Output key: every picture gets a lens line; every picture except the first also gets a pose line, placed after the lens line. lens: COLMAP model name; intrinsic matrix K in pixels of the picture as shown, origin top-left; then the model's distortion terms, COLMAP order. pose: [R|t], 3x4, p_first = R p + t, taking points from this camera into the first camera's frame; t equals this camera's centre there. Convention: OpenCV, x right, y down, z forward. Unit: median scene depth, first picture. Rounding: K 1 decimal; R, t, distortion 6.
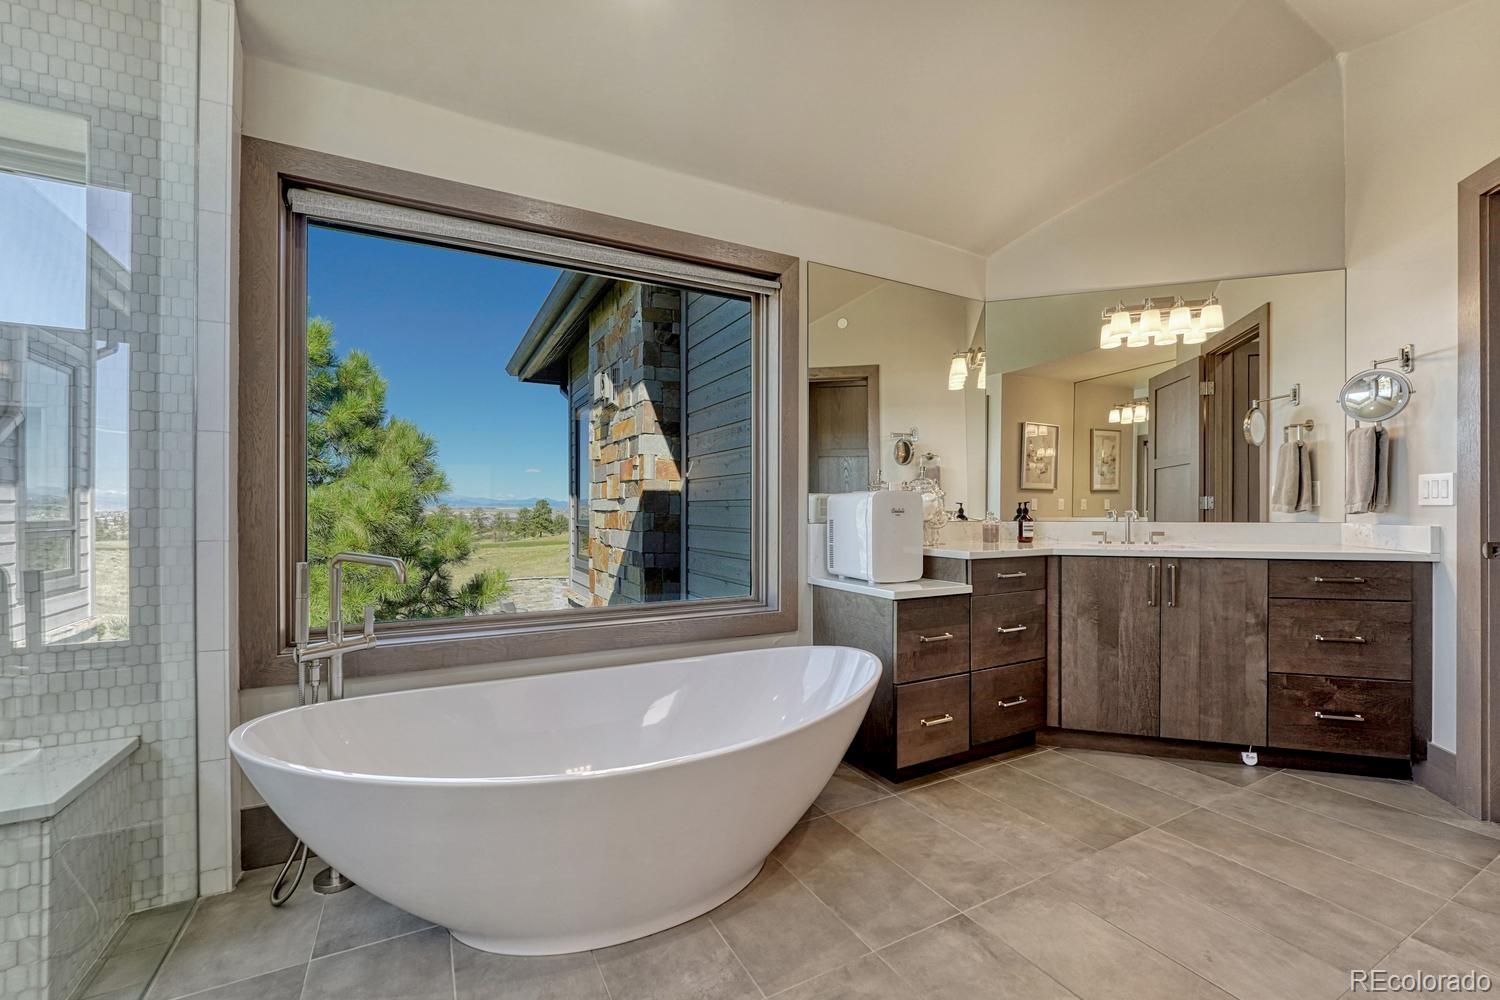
lens RADIAL K [[613.6, 0, 752.8], [0, 613.6, 512.6], [0, 0, 1]] dist [-0.009578, -0.000187]
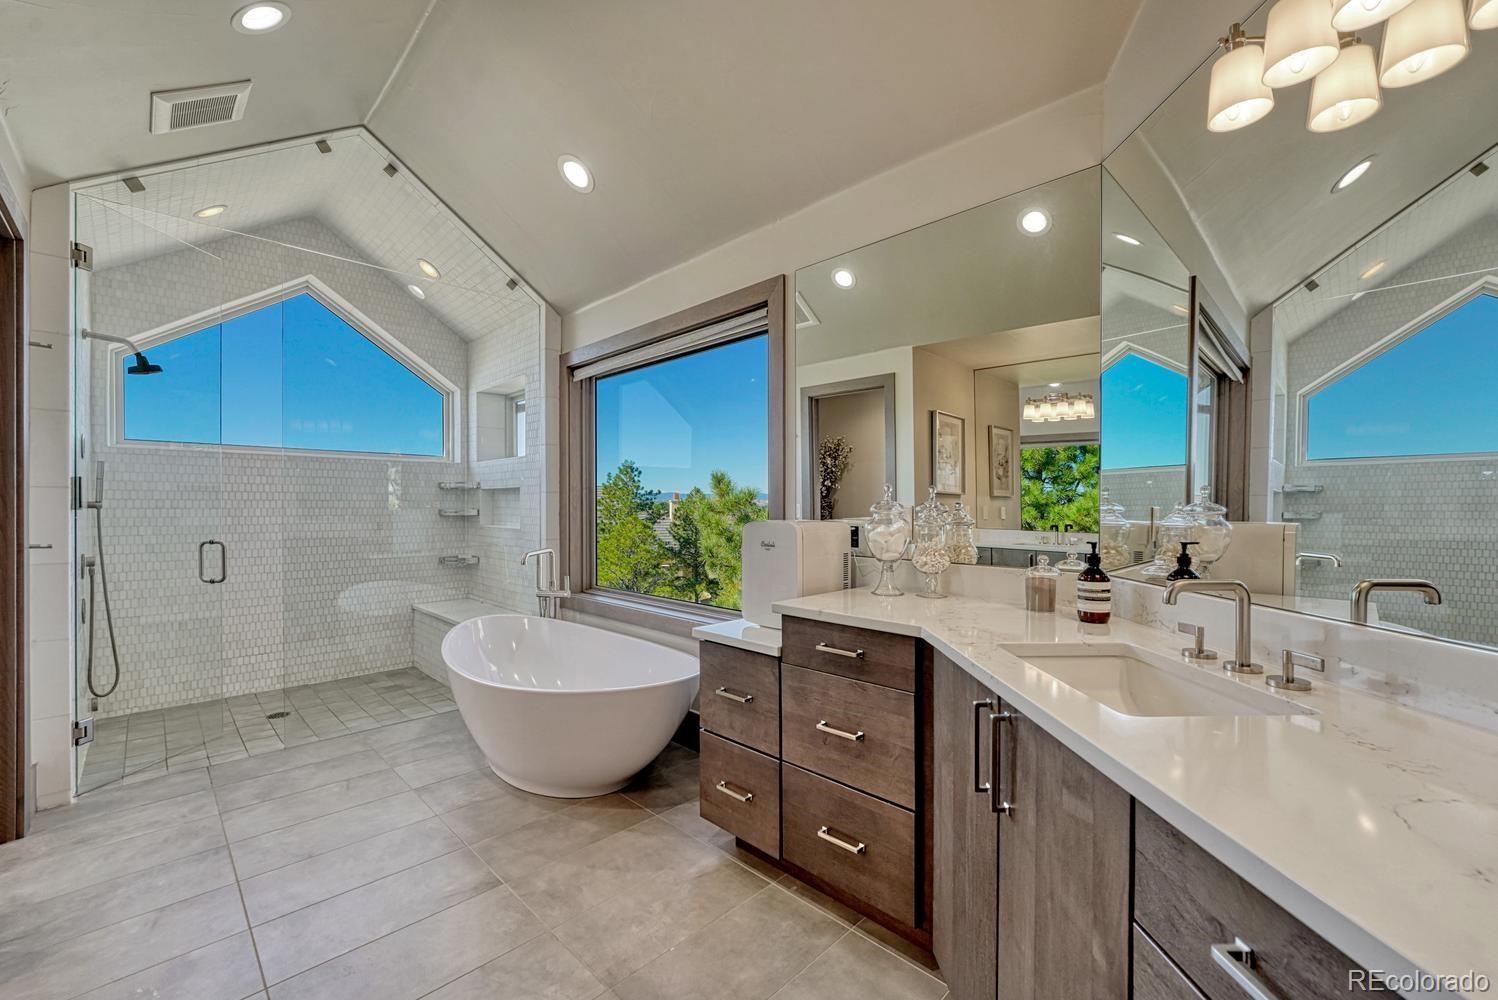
lens RADIAL K [[612.8, 0, 751.8], [0, 612.8, 512.6], [0, 0, 1]] dist [-0.009578, -0.000187]
pose [[0.285768, 0.012590, -0.958216, 1.254020], [-0.002783, 0.999920, 0.012308, -0.069121], [0.958295, -0.000851, 0.285780, 0.870423]]
